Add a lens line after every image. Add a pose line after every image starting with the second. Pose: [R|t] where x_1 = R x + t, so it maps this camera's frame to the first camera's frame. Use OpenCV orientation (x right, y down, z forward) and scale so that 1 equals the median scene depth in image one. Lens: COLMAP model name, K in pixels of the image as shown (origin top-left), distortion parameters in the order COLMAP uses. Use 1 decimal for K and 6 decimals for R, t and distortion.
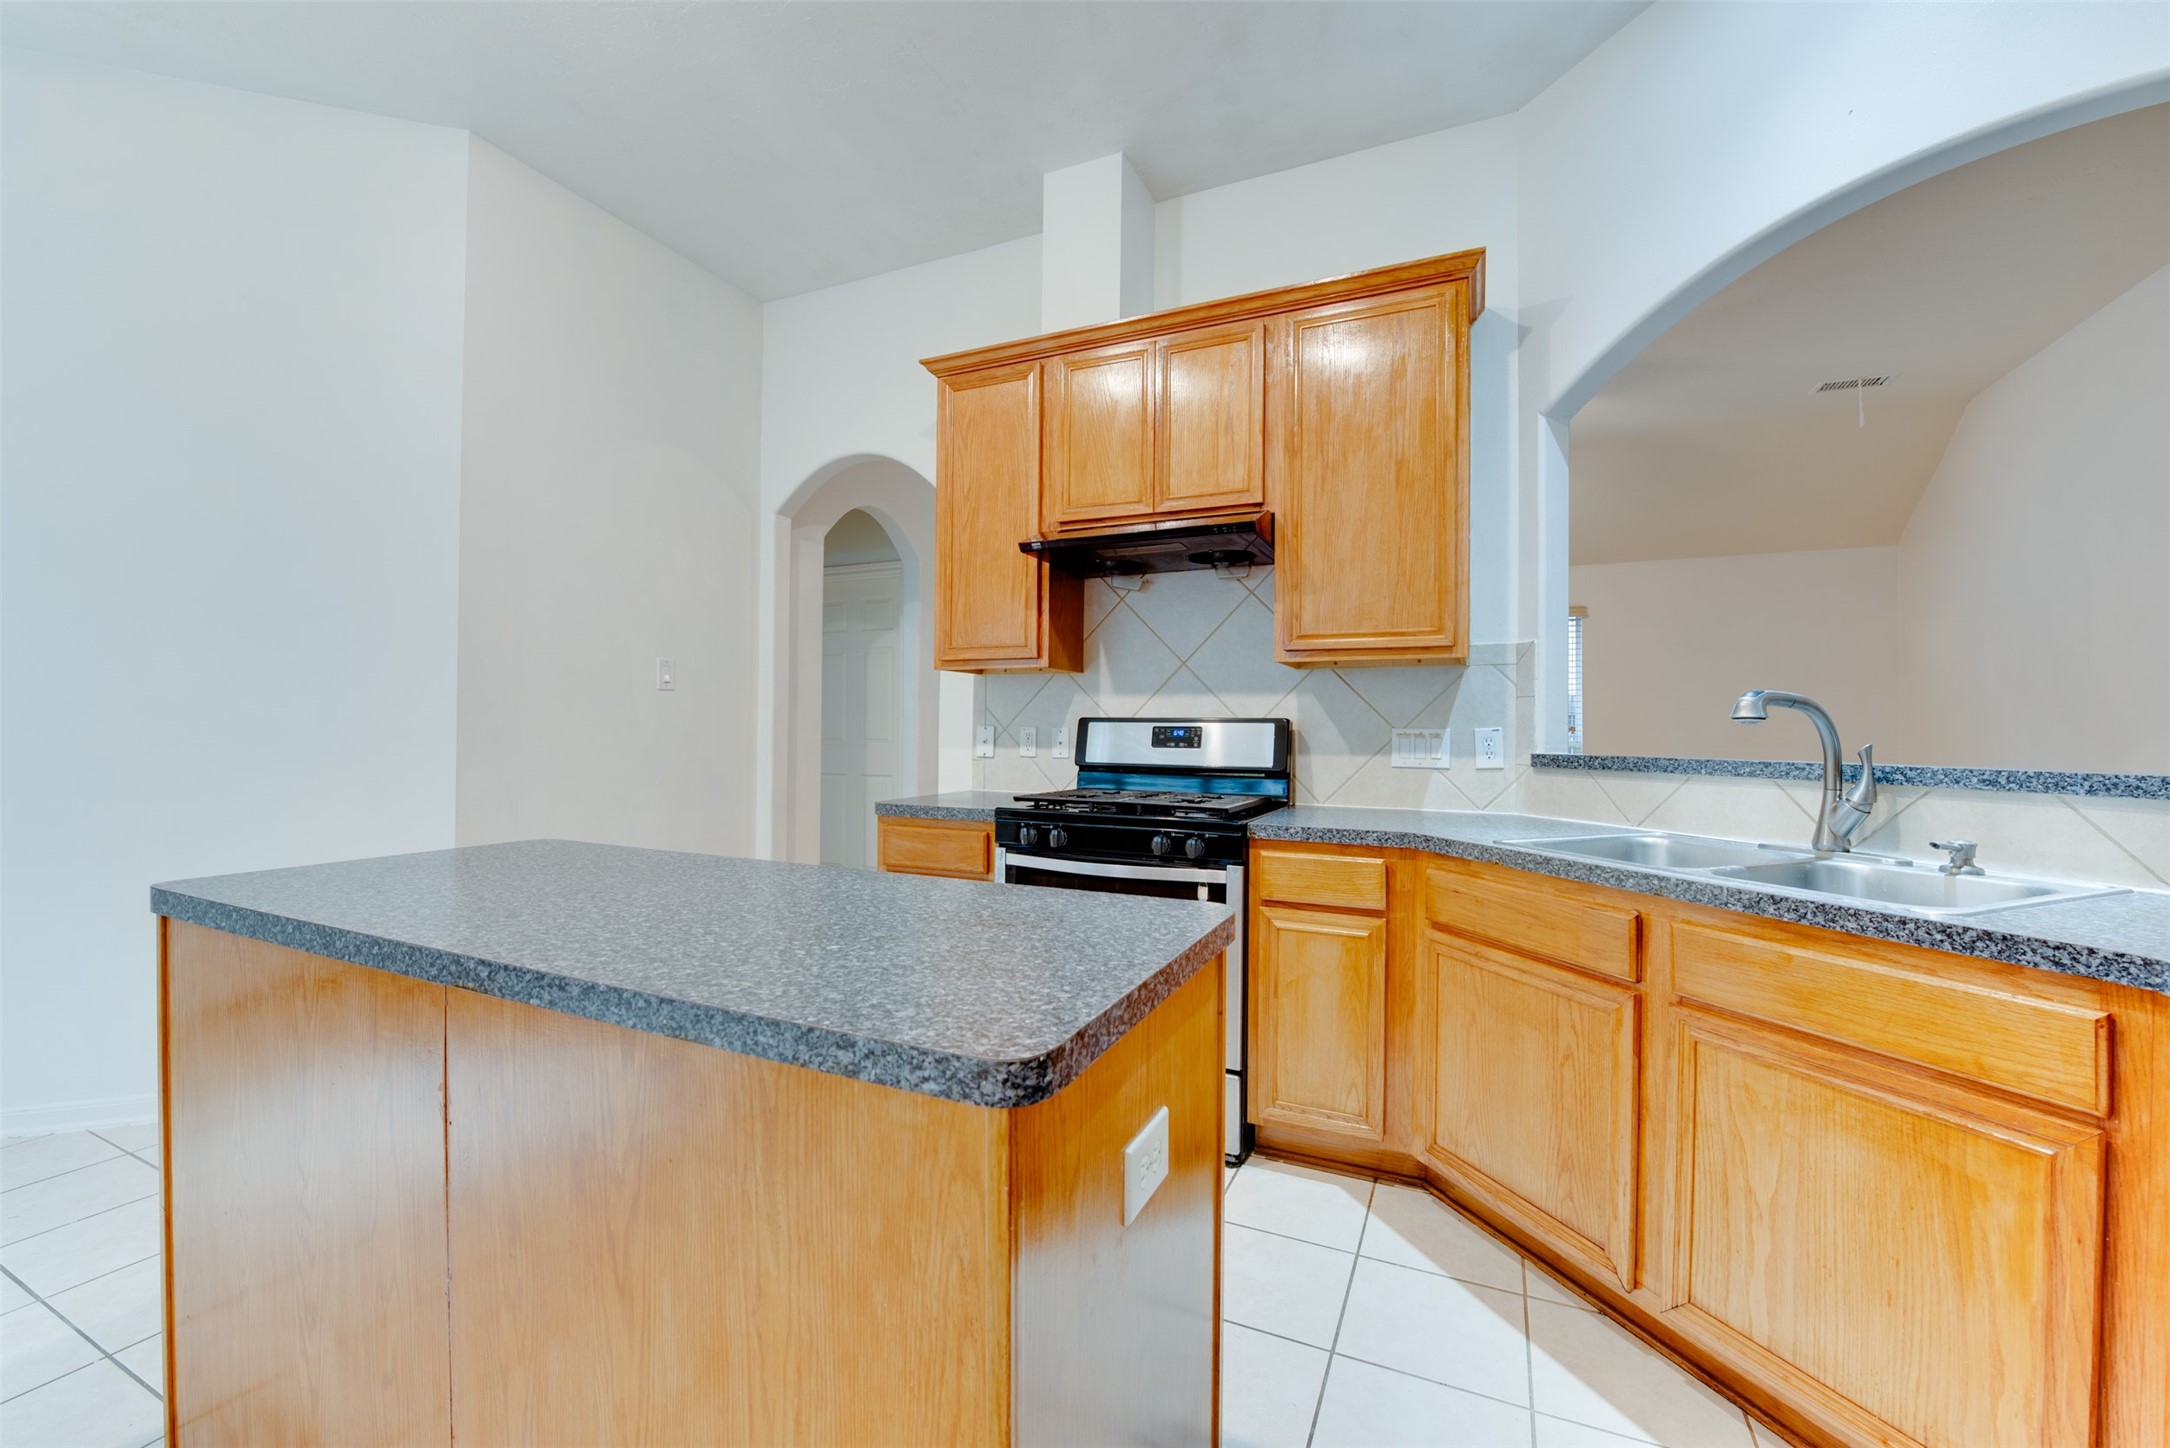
lens RADIAL K [[865.7, 0, 1089.1], [0, 865.7, 722.7], [0, 0, 1]] dist [-0.012778, -0.004165]
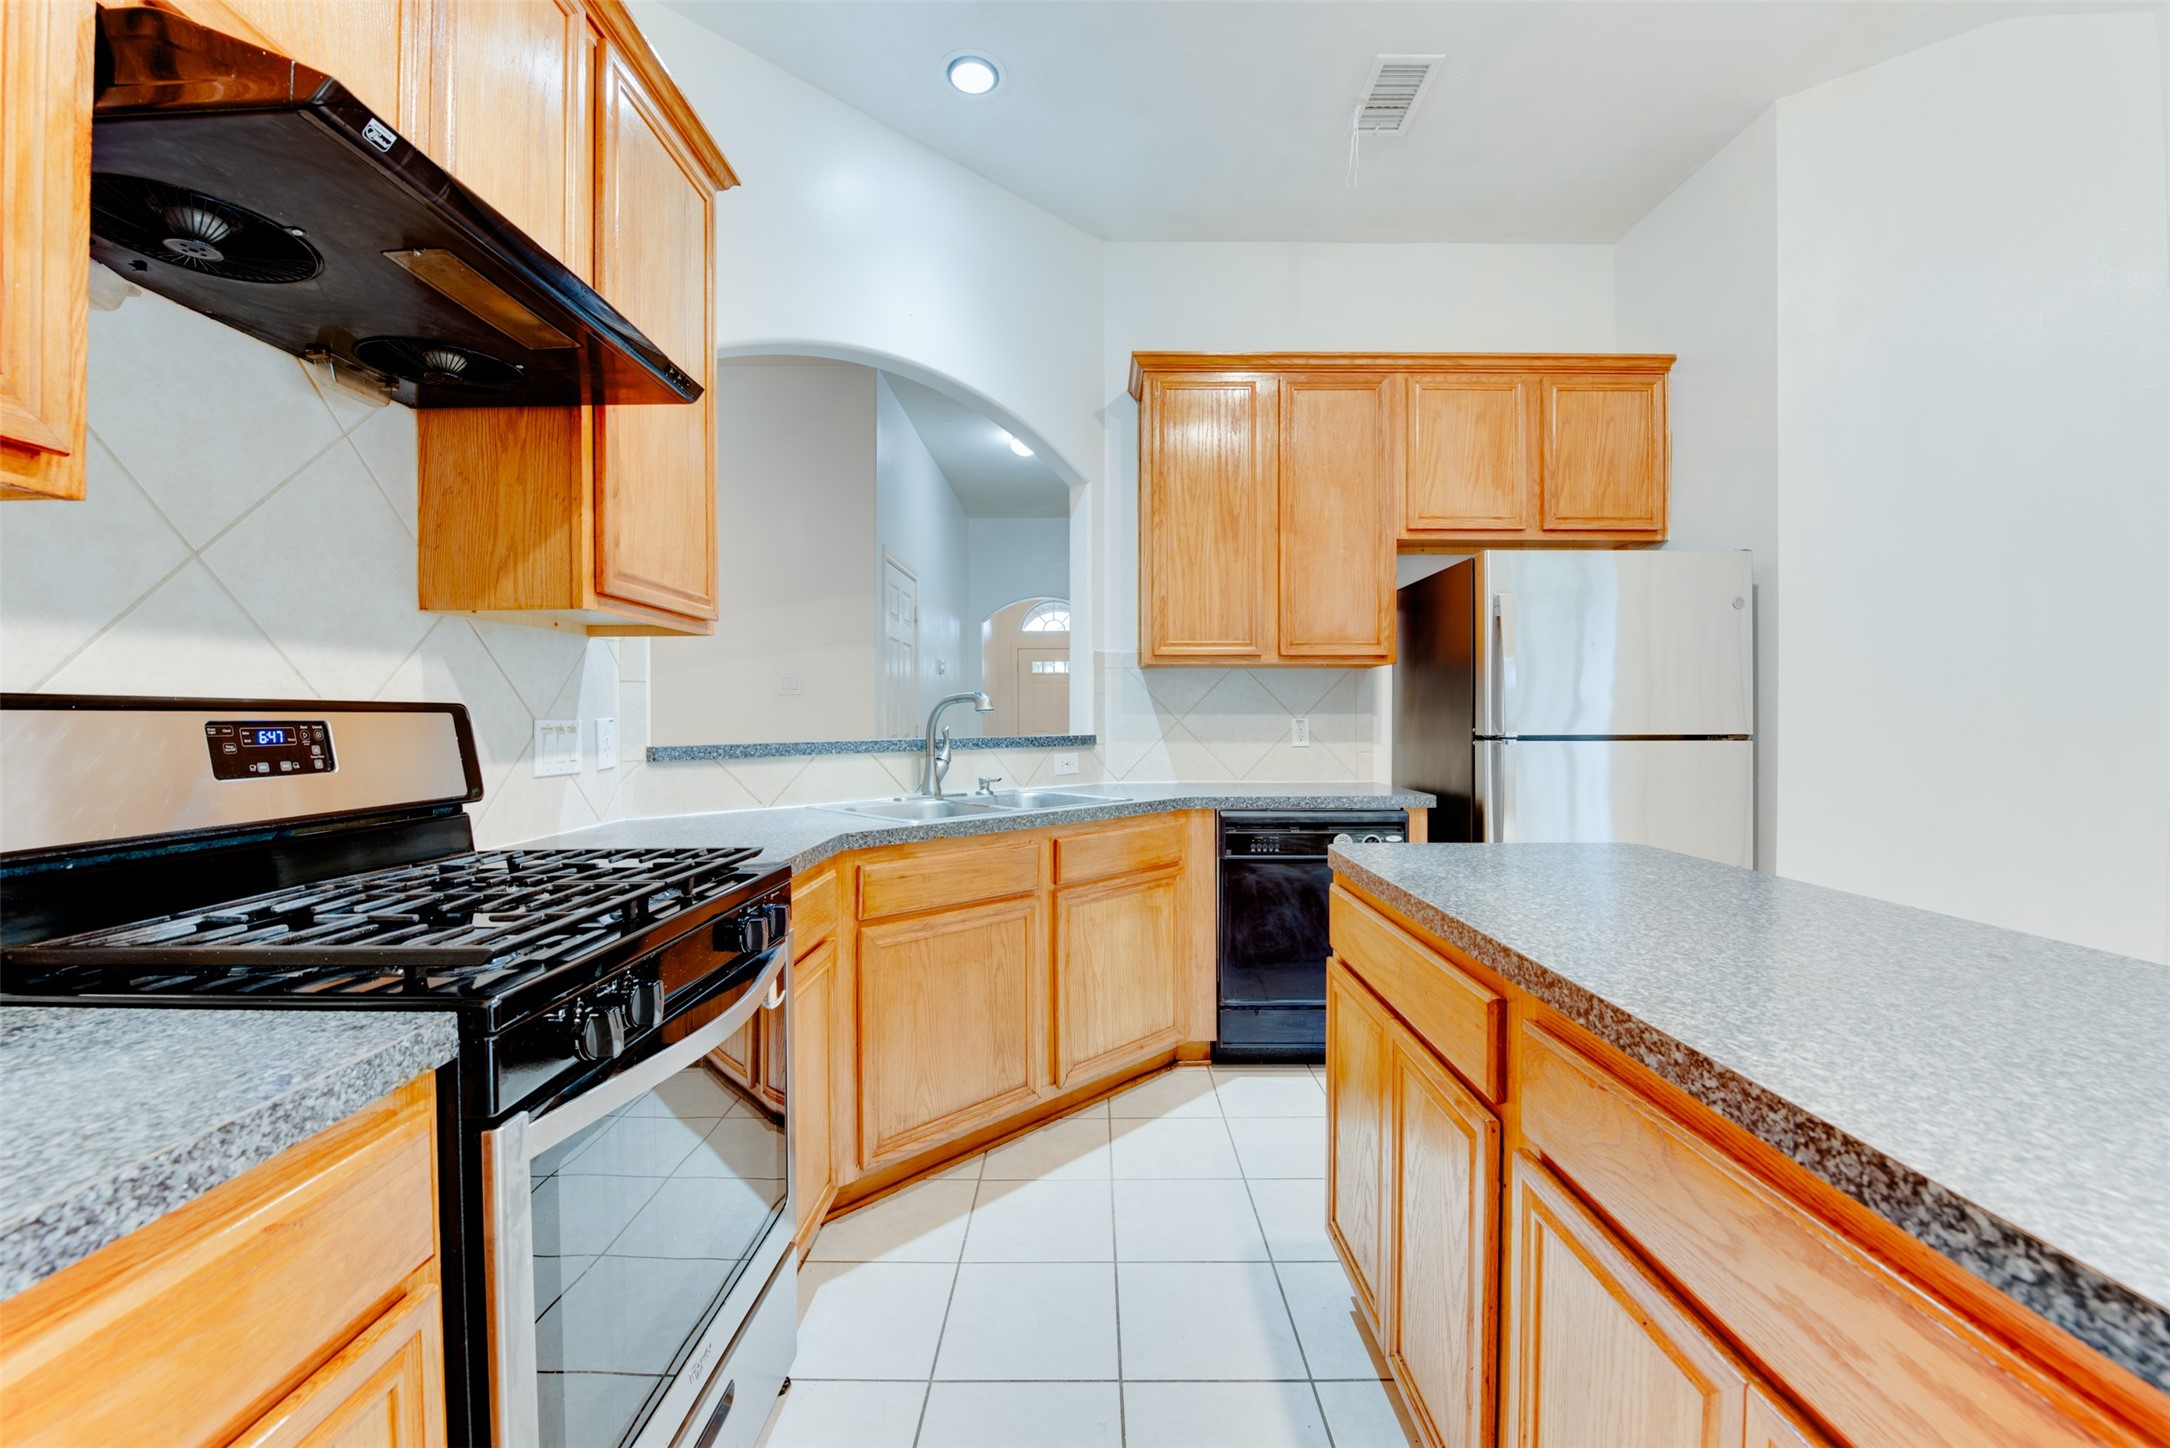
lens RADIAL K [[865.7, 0, 1089.1], [0, 865.7, 722.7], [0, 0, 1]] dist [-0.012778, -0.004165]
pose [[-0.416911, -0.012796, 0.908857, -0.438137], [-0.004019, 0.999917, 0.012234, -0.001274], [-0.908938, 0.001448, -0.416928, 0.897146]]
